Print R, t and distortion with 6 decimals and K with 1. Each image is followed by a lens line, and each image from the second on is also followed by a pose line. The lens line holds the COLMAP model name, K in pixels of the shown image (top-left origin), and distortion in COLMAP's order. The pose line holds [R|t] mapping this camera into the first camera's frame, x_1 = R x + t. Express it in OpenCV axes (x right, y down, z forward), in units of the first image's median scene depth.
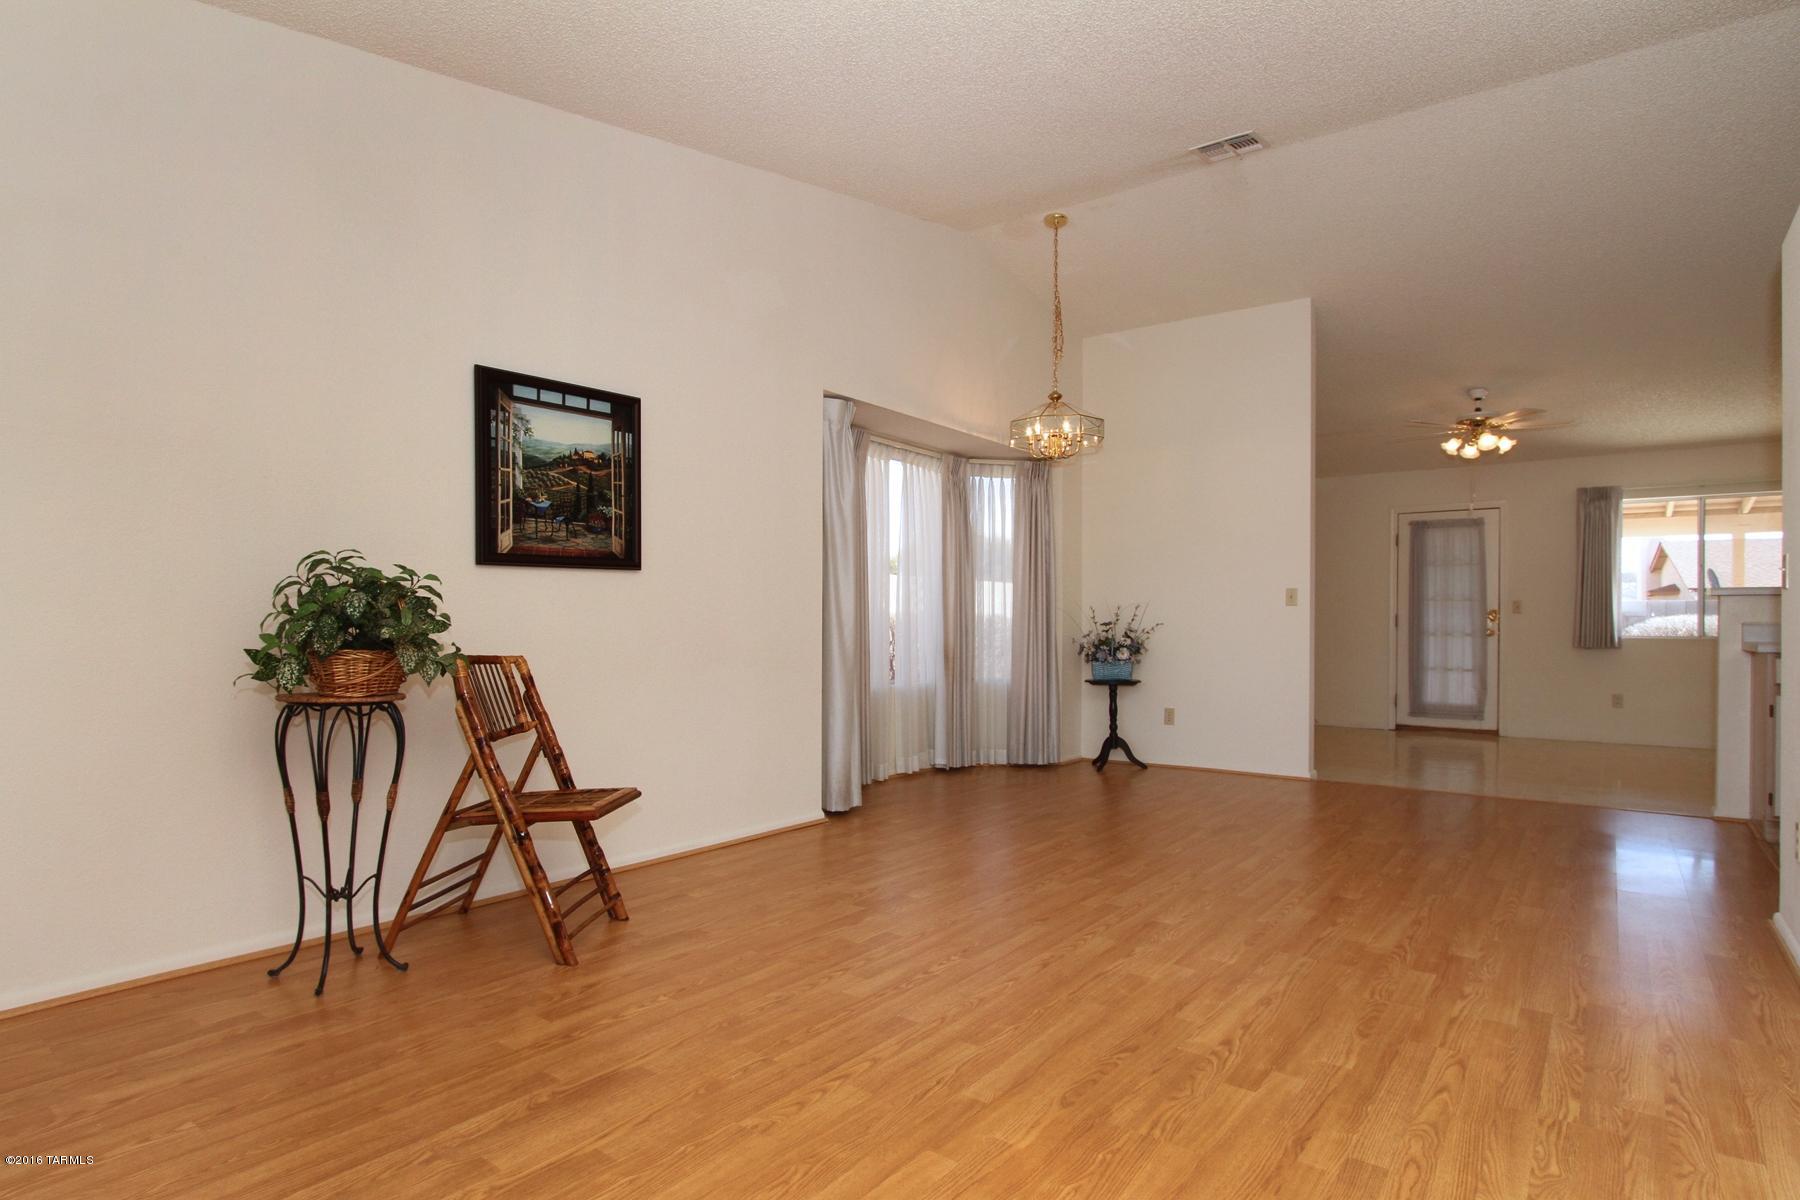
lens RADIAL K [[924.4, 0, 933.7], [0, 924.4, 610.7], [0, 0, 1]] dist [-0.023032, 0.000151]
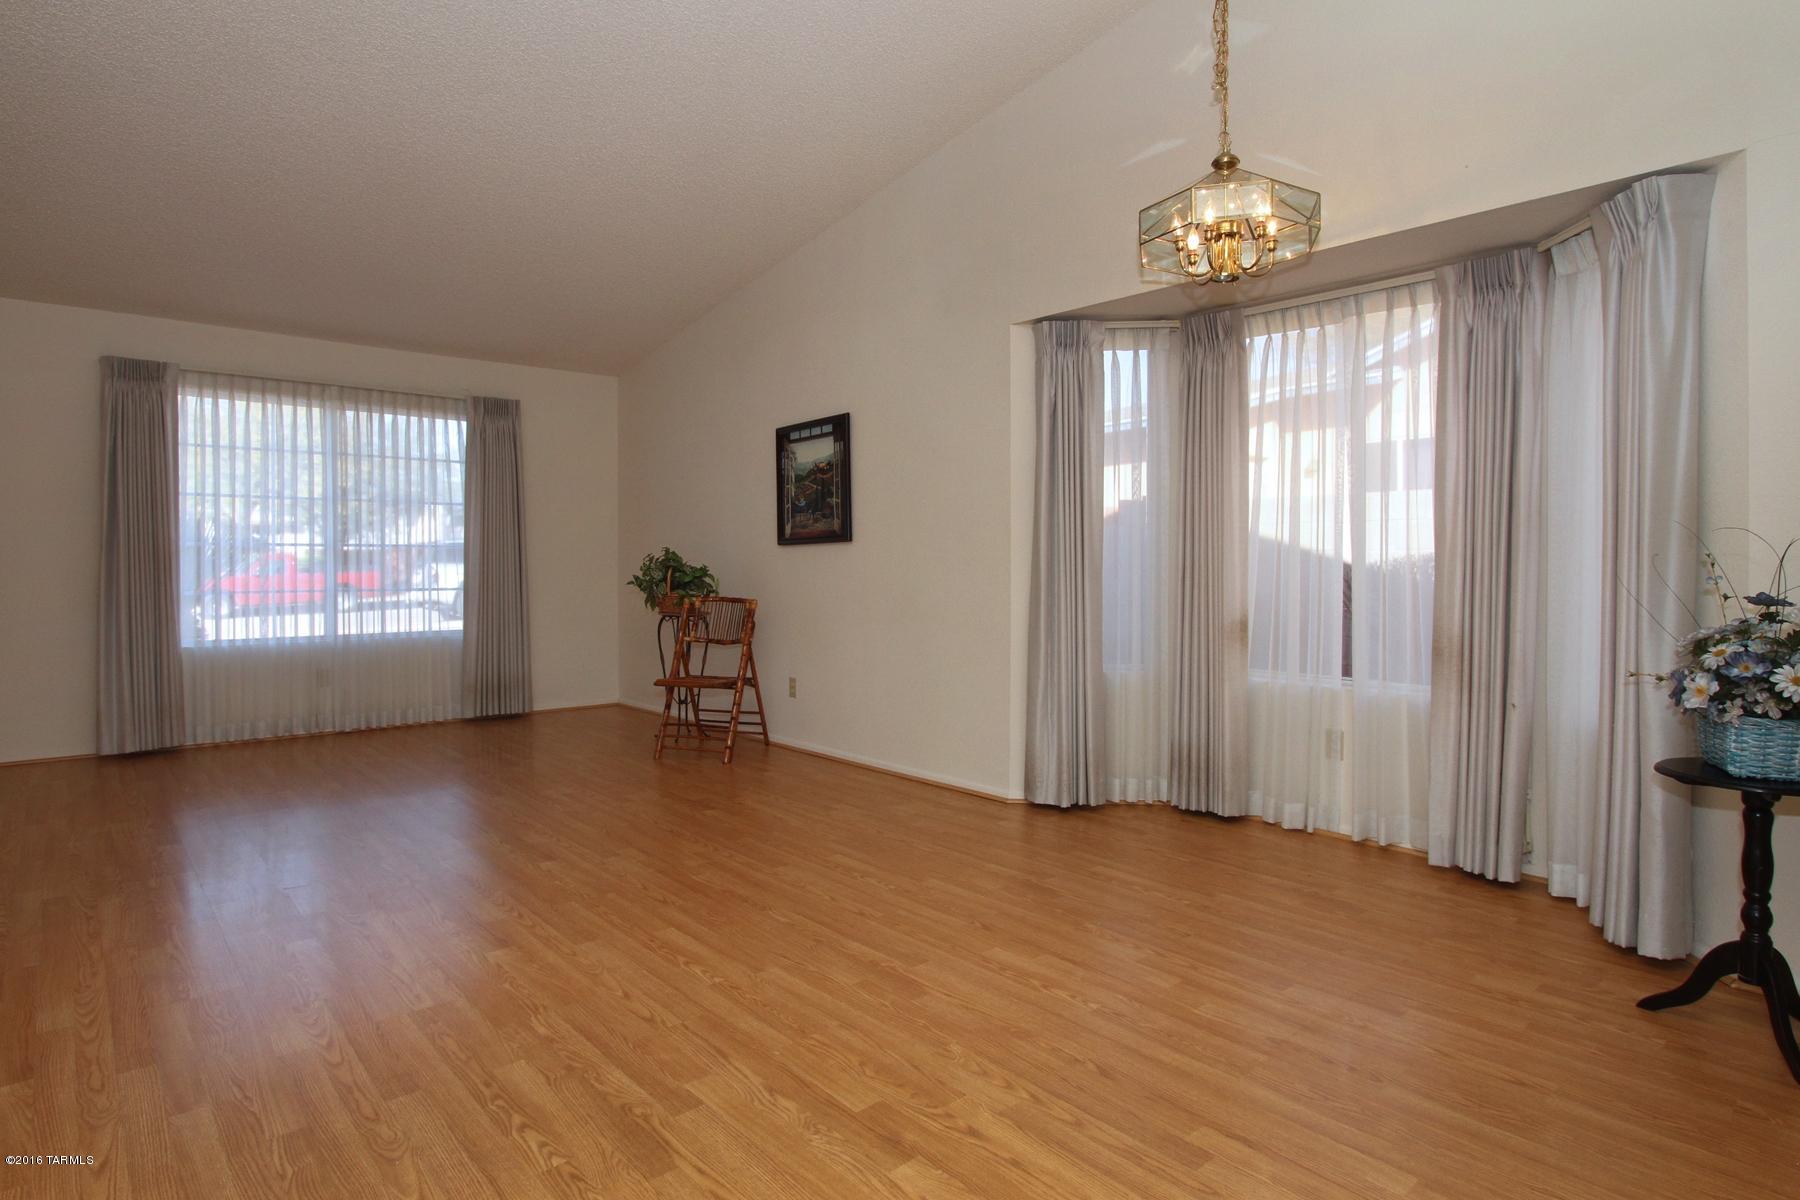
lens RADIAL K [[980.1, 0, 921.4], [0, 980.1, 568.7], [0, 0, 1]] dist [-0.008175, -0.000078]
pose [[-0.194338, 0.008568, -0.980897, 1.189168], [0.018908, 0.999809, 0.004987, -0.010266], [0.980752, -0.017578, -0.194463, 1.546624]]
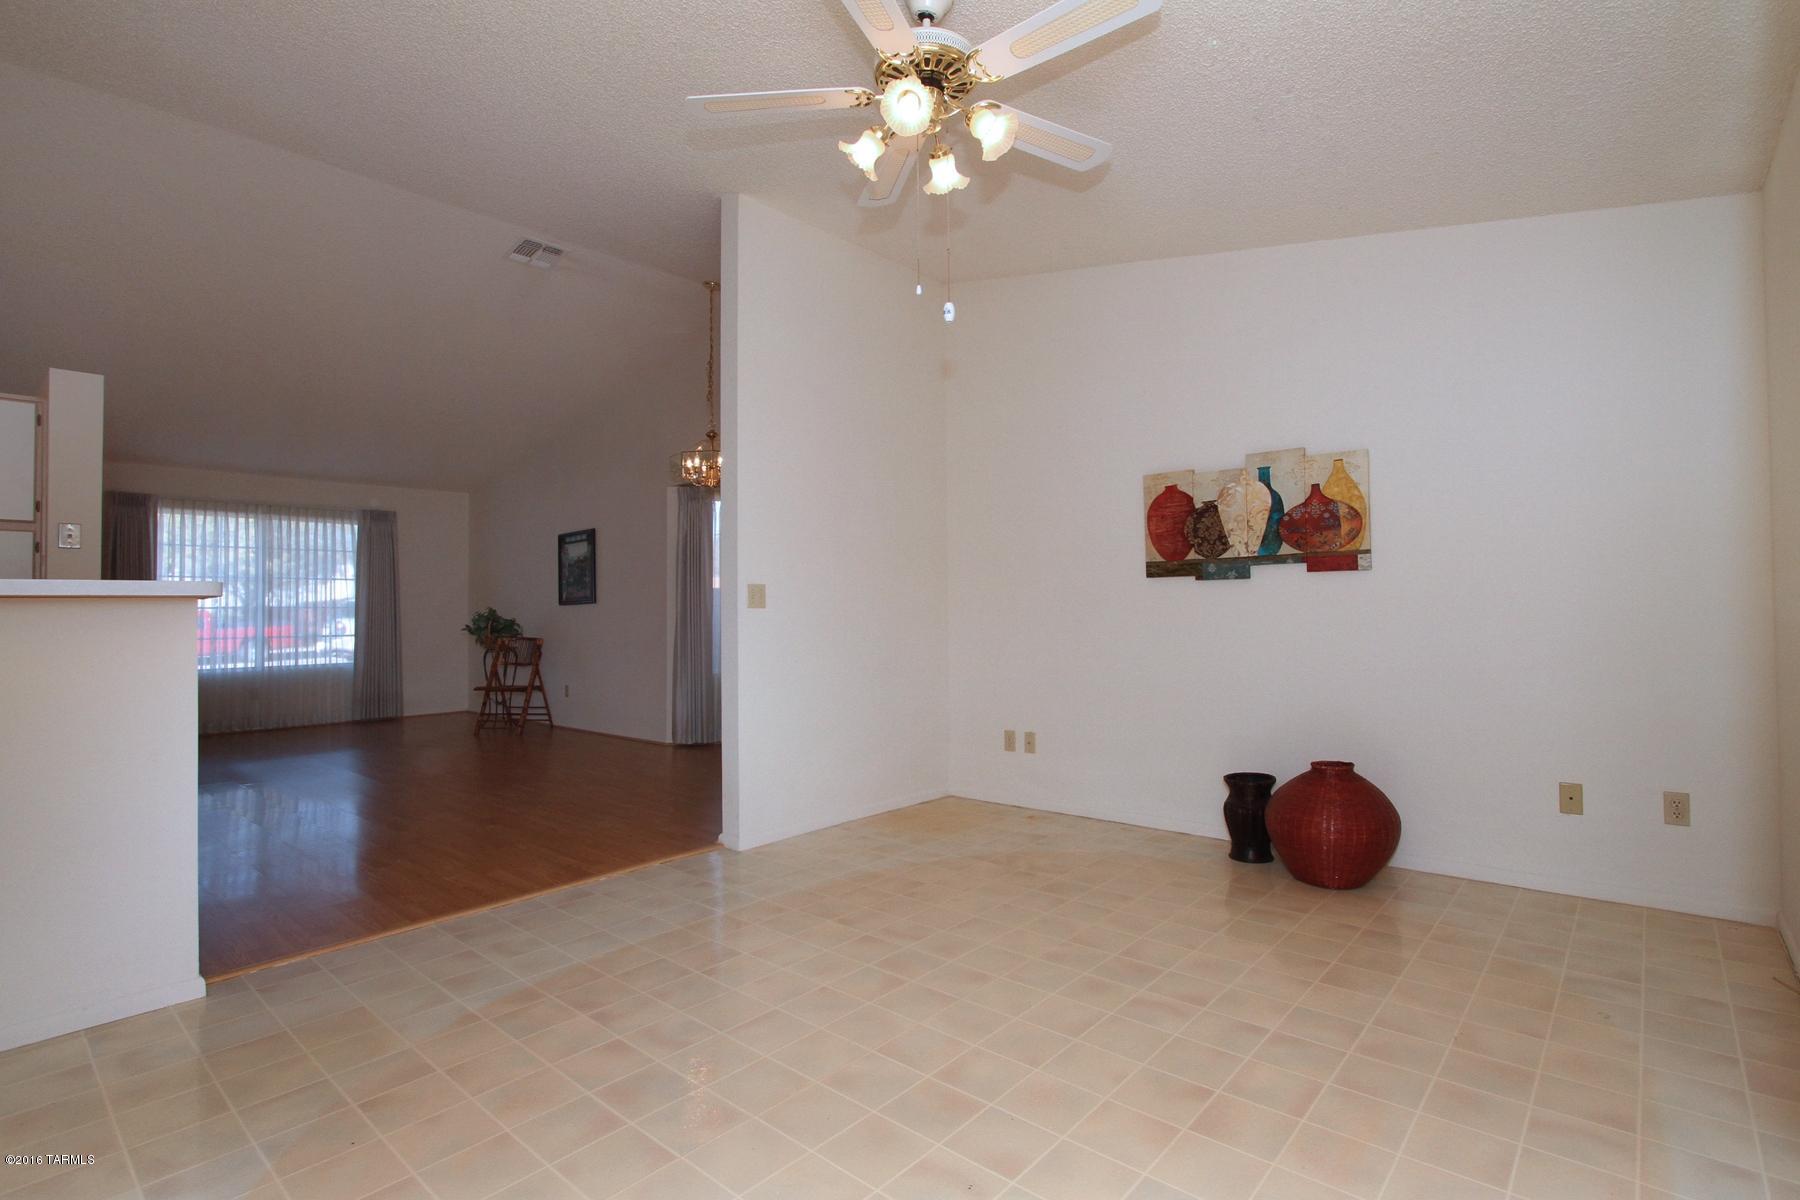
lens RADIAL K [[926.9, 0, 989.4], [0, 926.9, 590.1], [0, 0, 1]] dist [-0.002954, -0.001882]
pose [[-0.057865, -0.021678, -0.998089, 2.167986], [0.026354, 0.999383, -0.023234, 0.003432], [0.997976, -0.027648, -0.057258, 2.374727]]
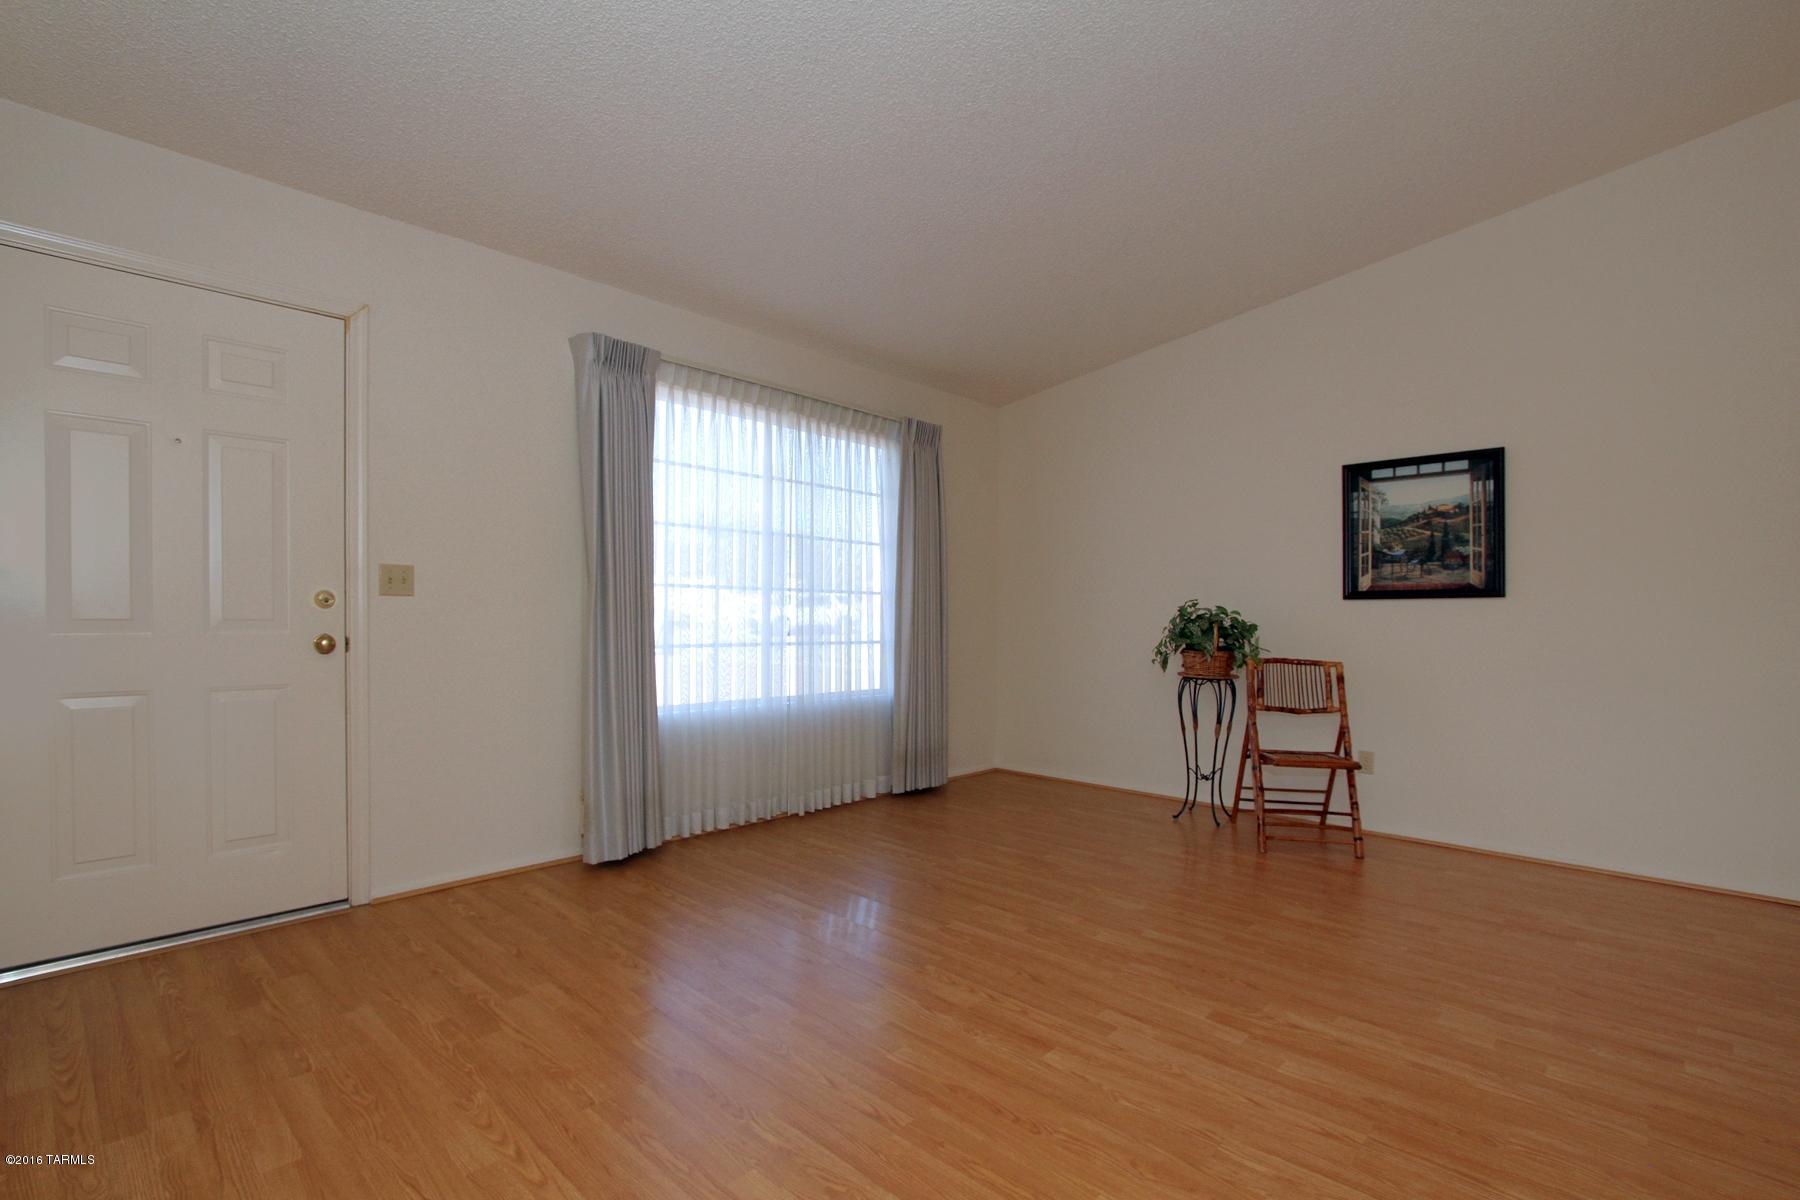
lens RADIAL K [[831.0, 0, 869.7], [0, 831.0, 617.7], [0, 0, 1]] dist [-0.012449, -0.000487]
pose [[-0.106841, 0.008202, -0.994242, 0.880899], [0.003728, 0.999962, 0.007849, -0.032902], [0.994269, -0.002868, -0.106867, 0.364656]]
